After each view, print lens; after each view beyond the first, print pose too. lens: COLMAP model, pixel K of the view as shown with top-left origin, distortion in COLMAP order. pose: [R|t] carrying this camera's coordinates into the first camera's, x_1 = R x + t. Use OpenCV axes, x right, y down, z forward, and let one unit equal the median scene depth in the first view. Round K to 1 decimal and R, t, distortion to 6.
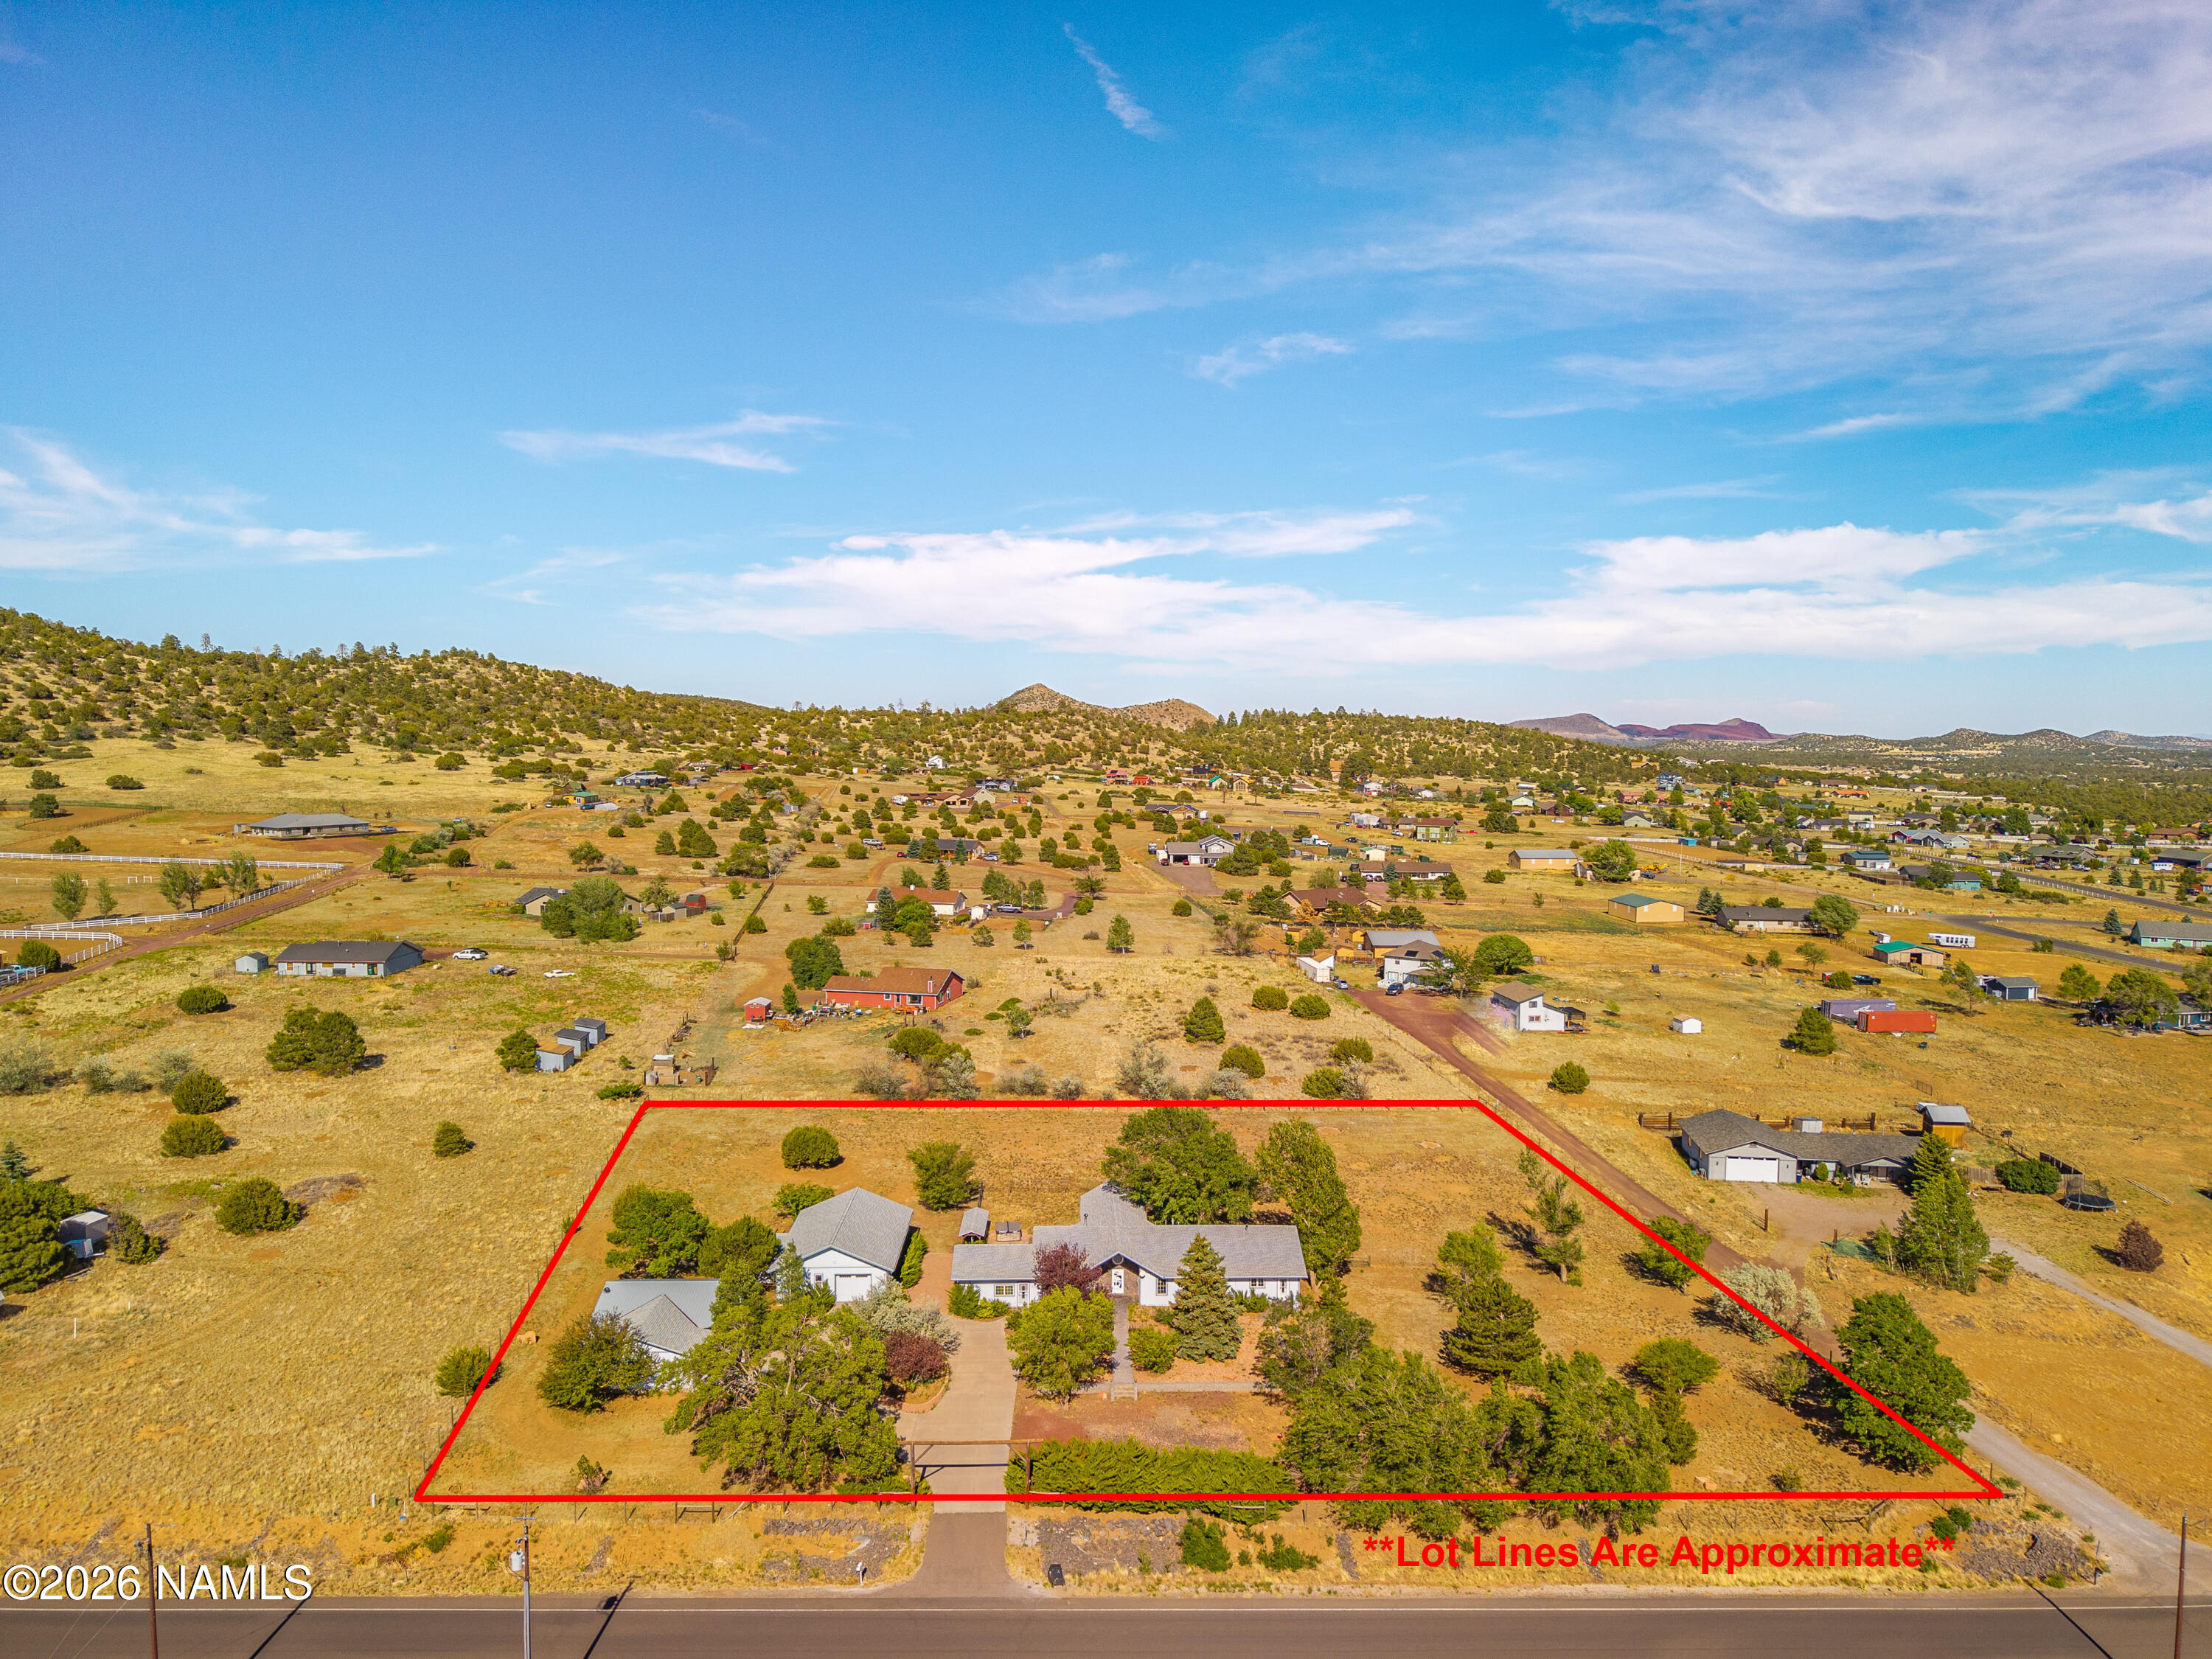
lens RADIAL K [[1505.4, 0, 1095.5], [0, 1505.4, 830.1], [0, 0, 1]] dist [0.029003, -0.024996]
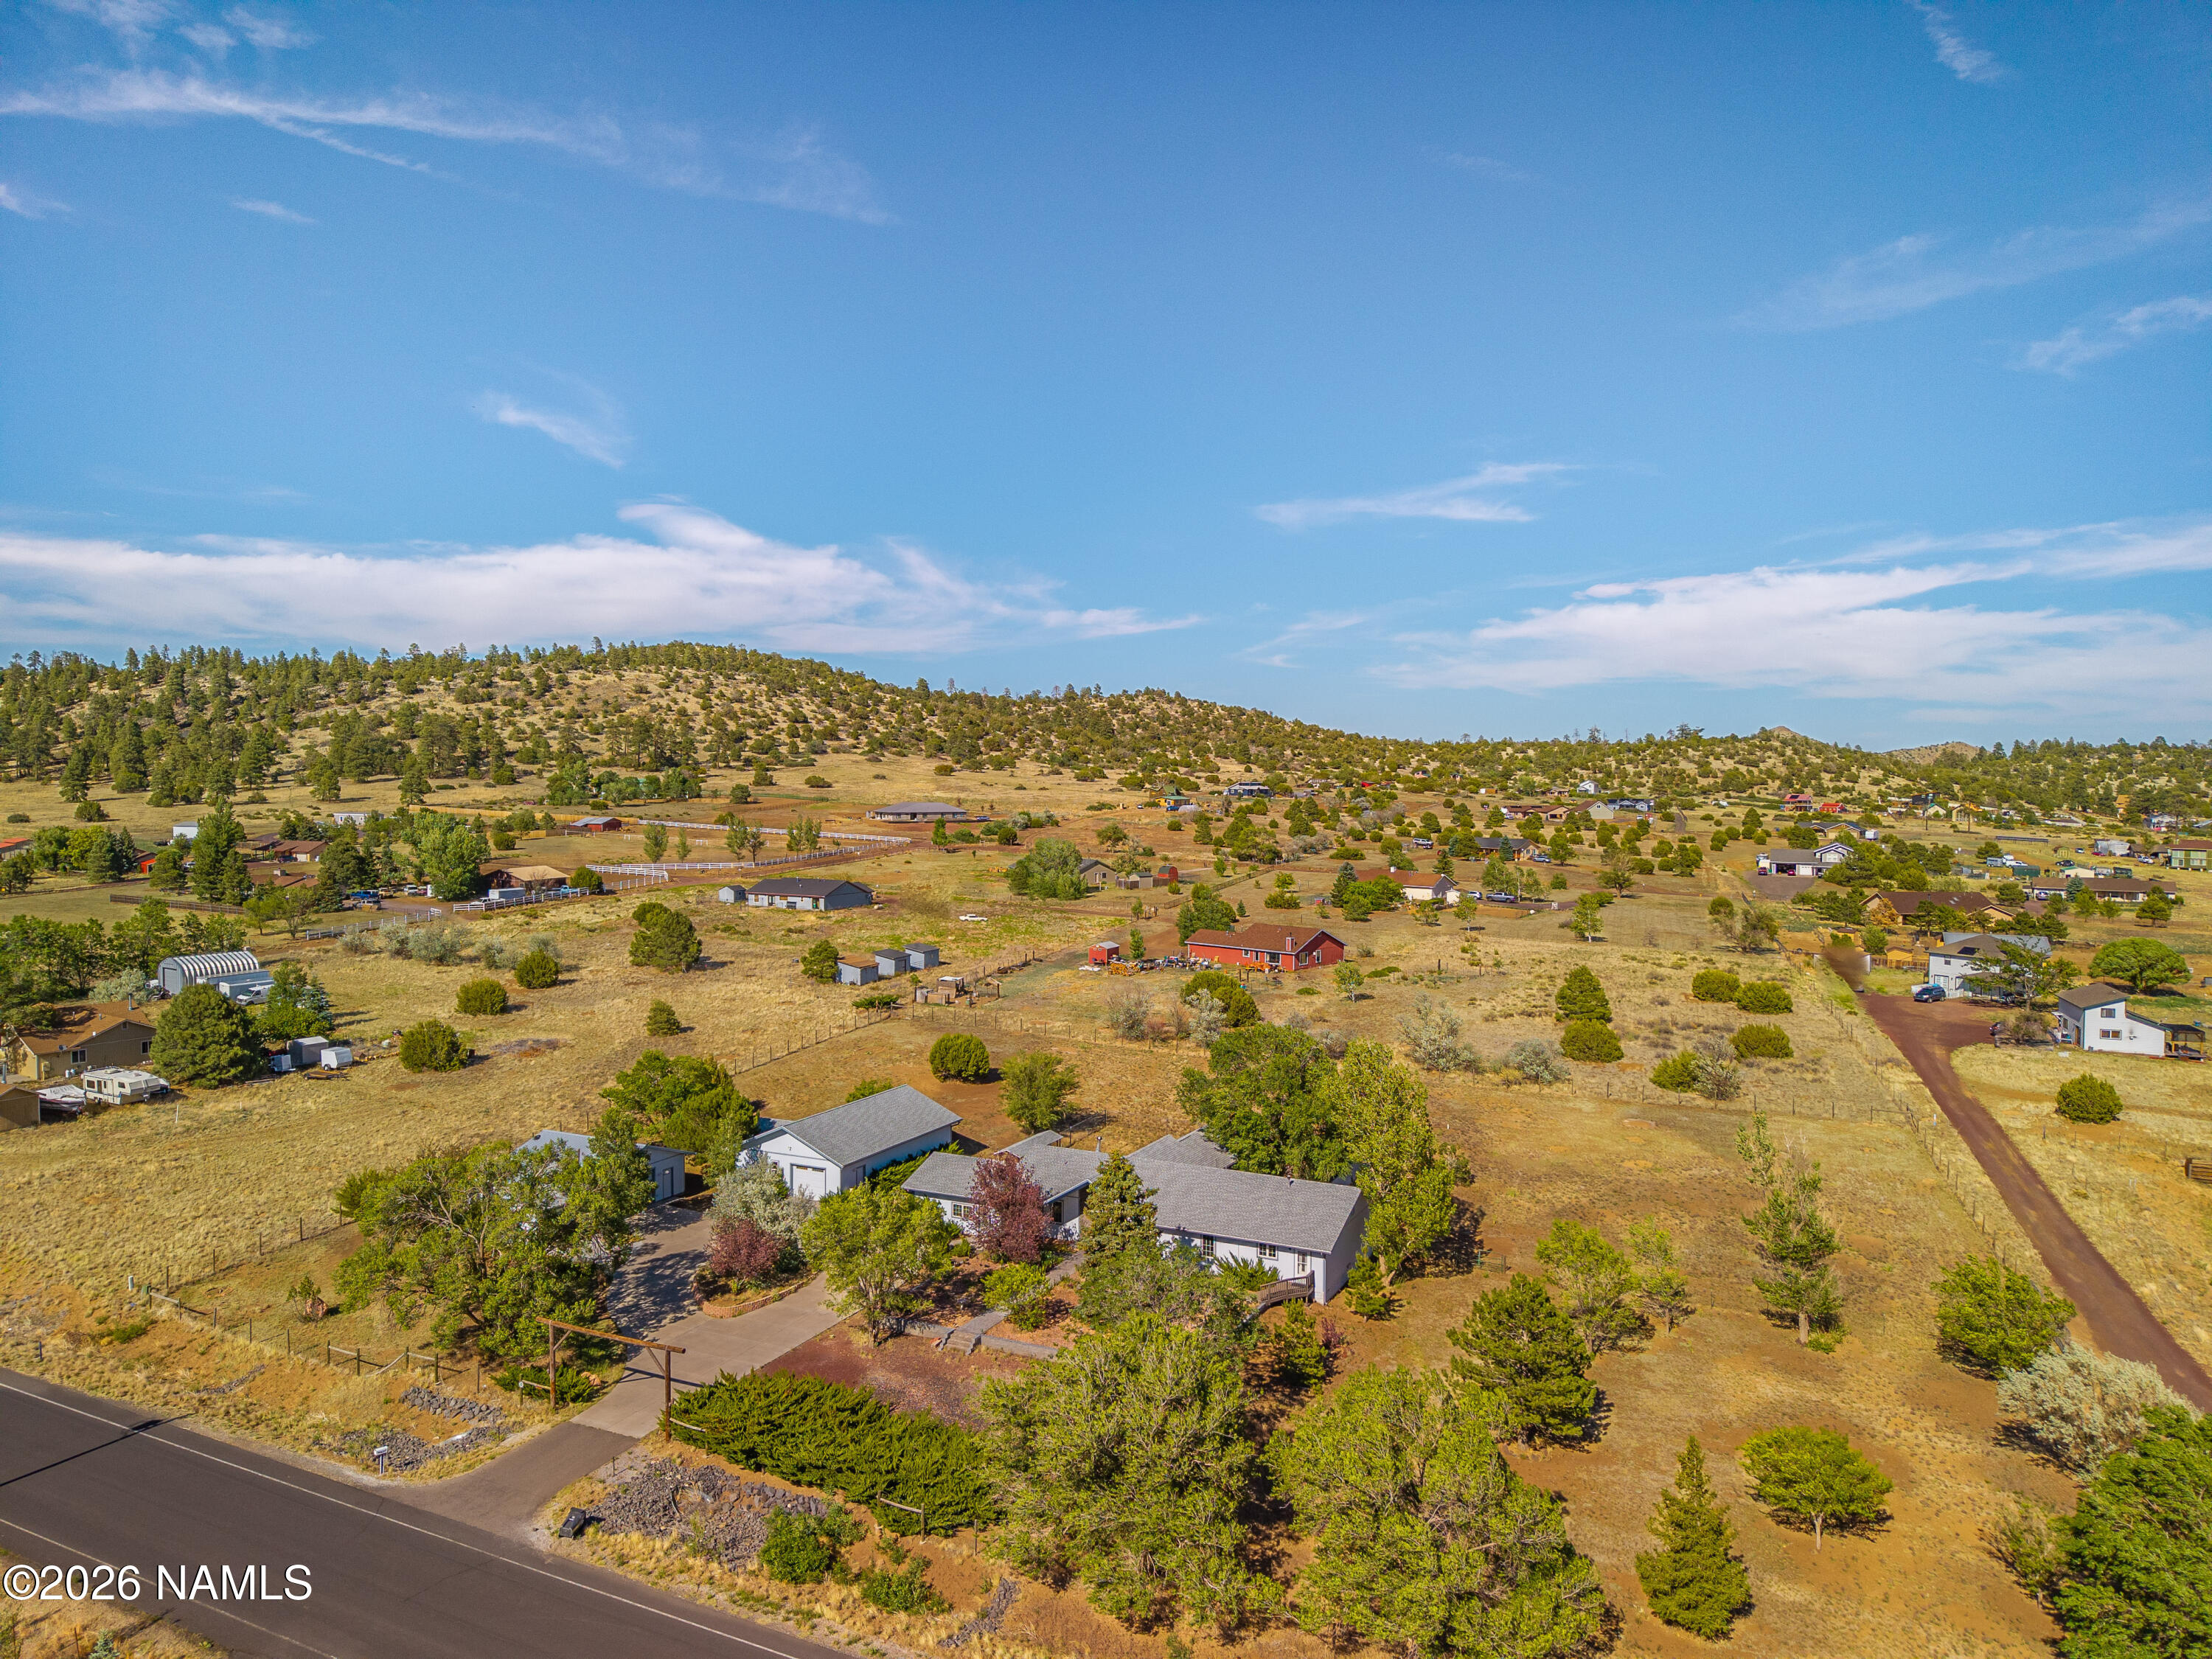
lens RADIAL K [[1505.4, 0, 1083.2], [0, 1505.4, 903.2], [0, 0, 1]] dist [0.029003, -0.024996]
pose [[0.887202, 0.047419, -0.458937, 0.135080], [-0.041838, 0.998875, 0.022327, 0.049858], [0.459480, -0.000607, 0.888188, 0.134063]]
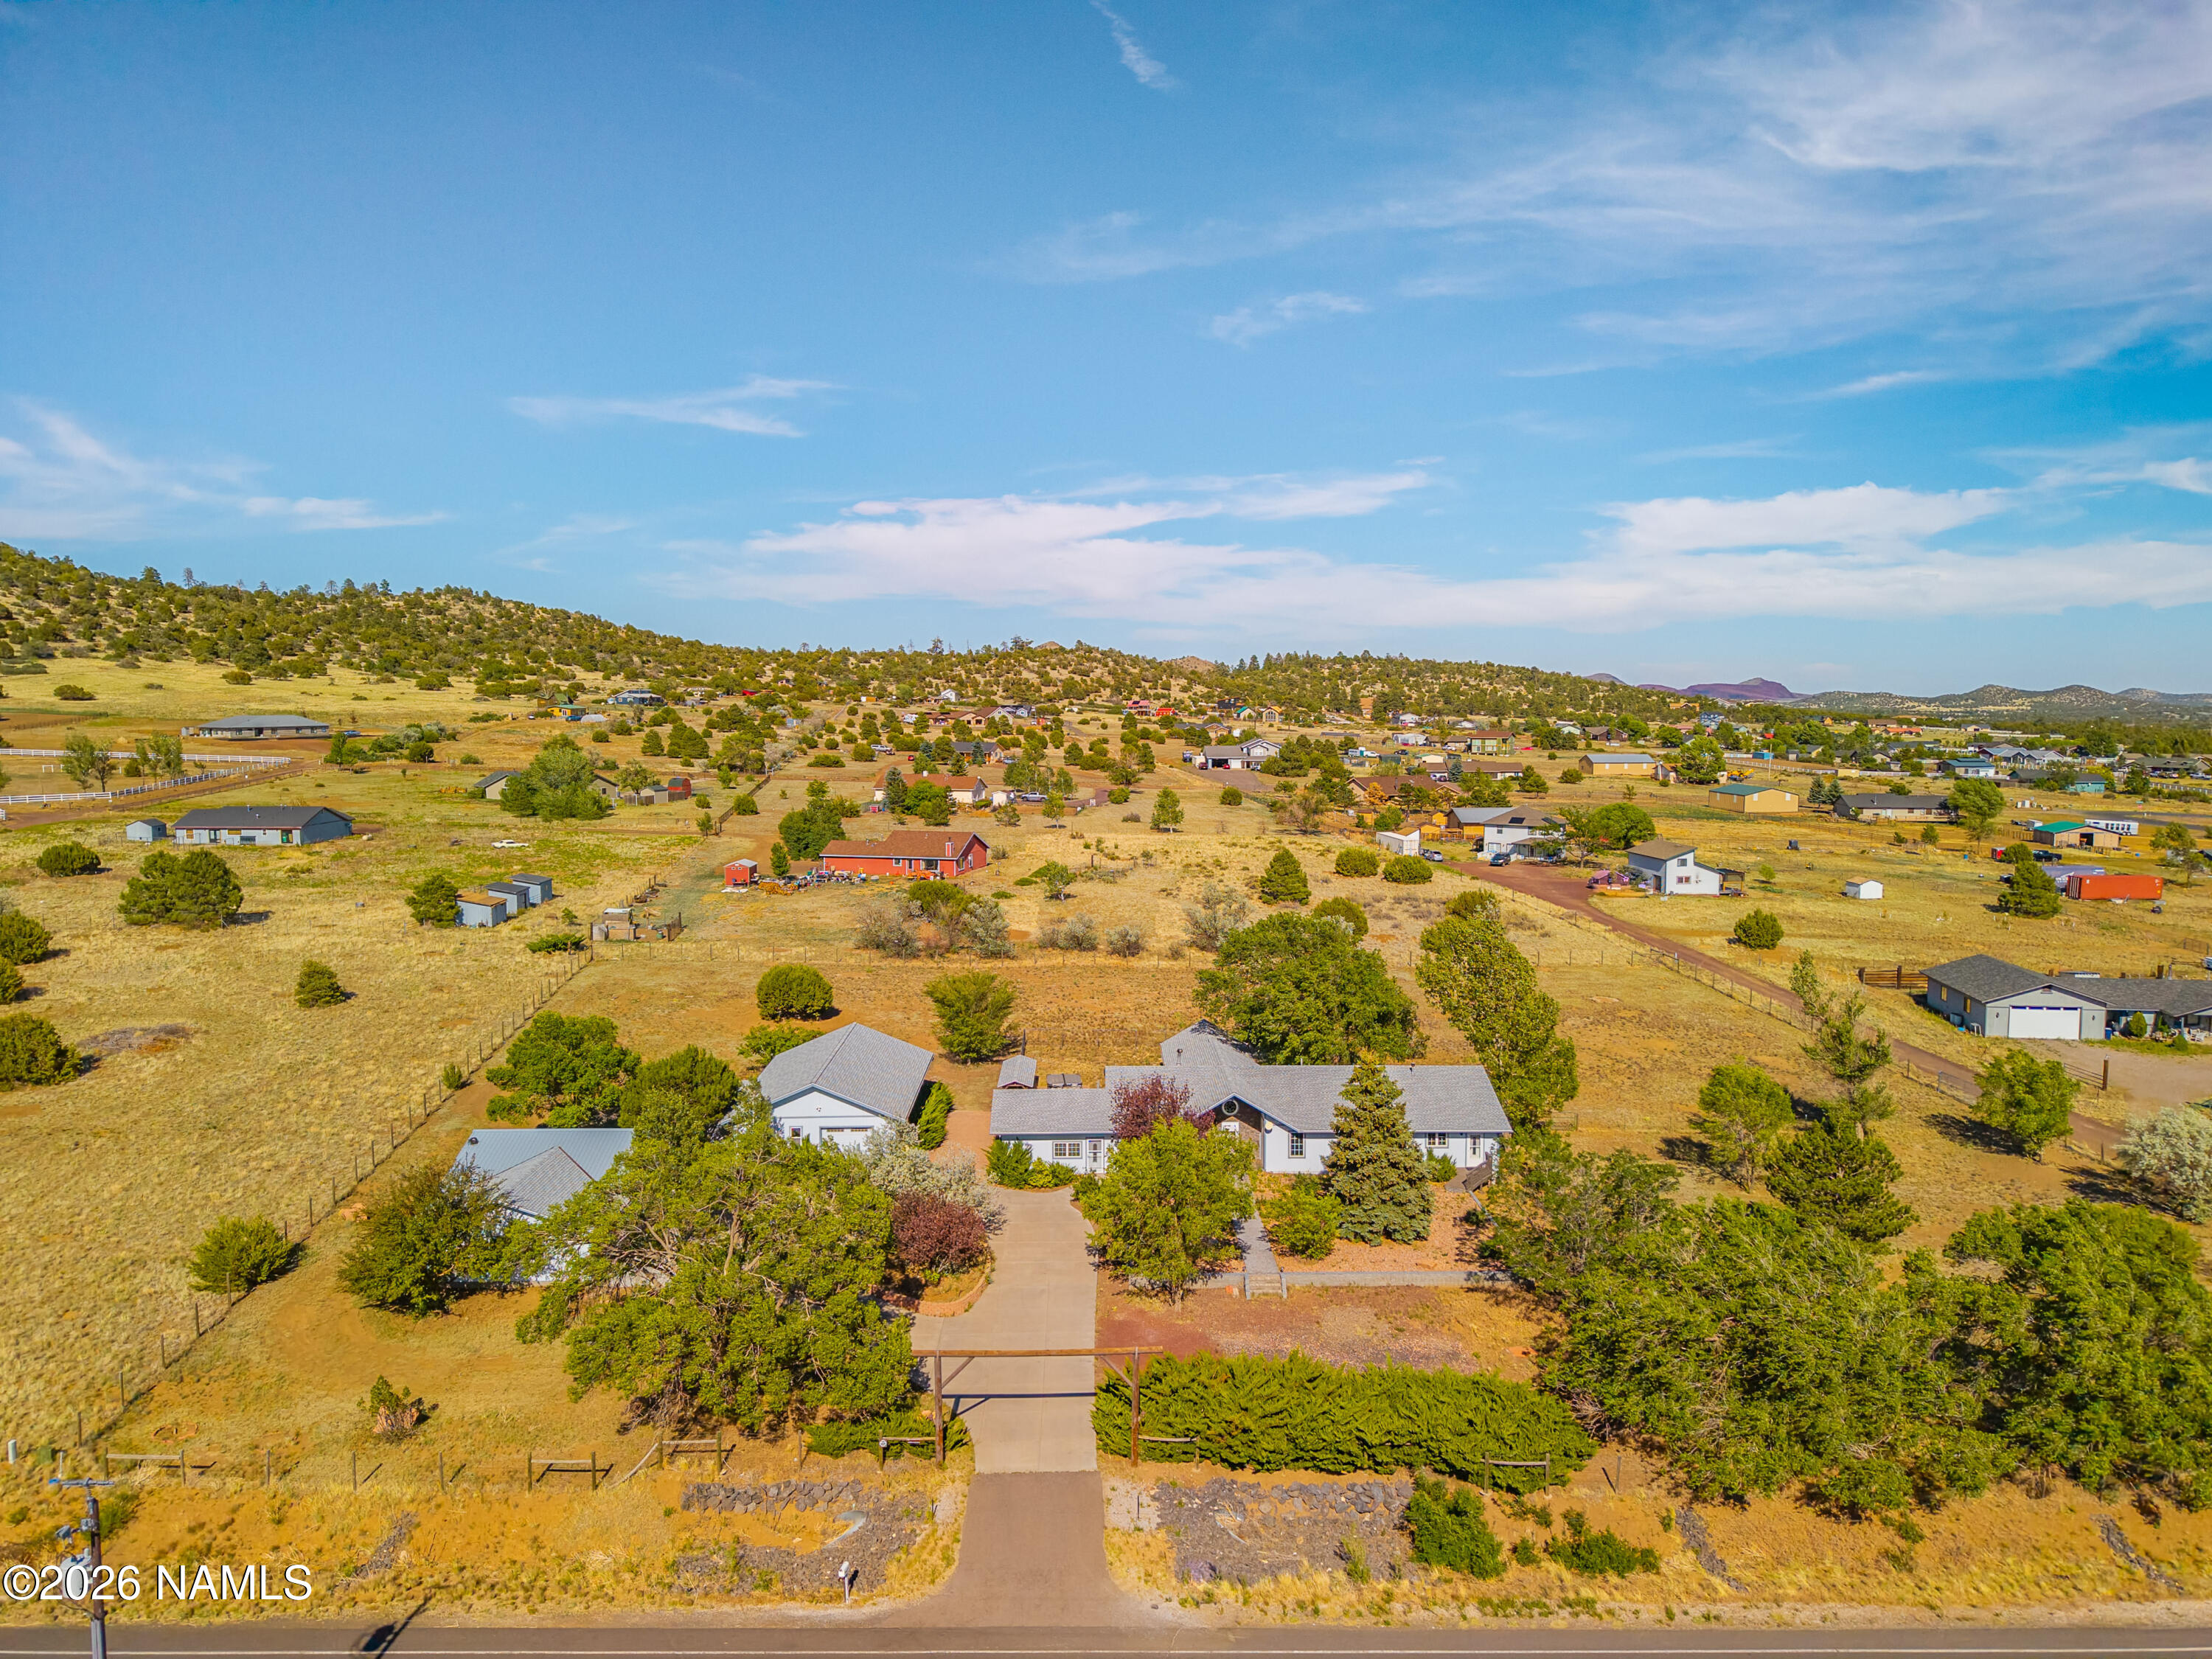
lens RADIAL K [[1505.4, 0, 1116.3], [0, 1505.4, 827.9], [0, 0, 1]] dist [0.029003, -0.024996]
pose [[0.999975, 0.002546, 0.006605, -0.016958], [-0.002677, 0.999796, 0.020033, 0.056907], [-0.006553, -0.020050, 0.999778, 0.125671]]
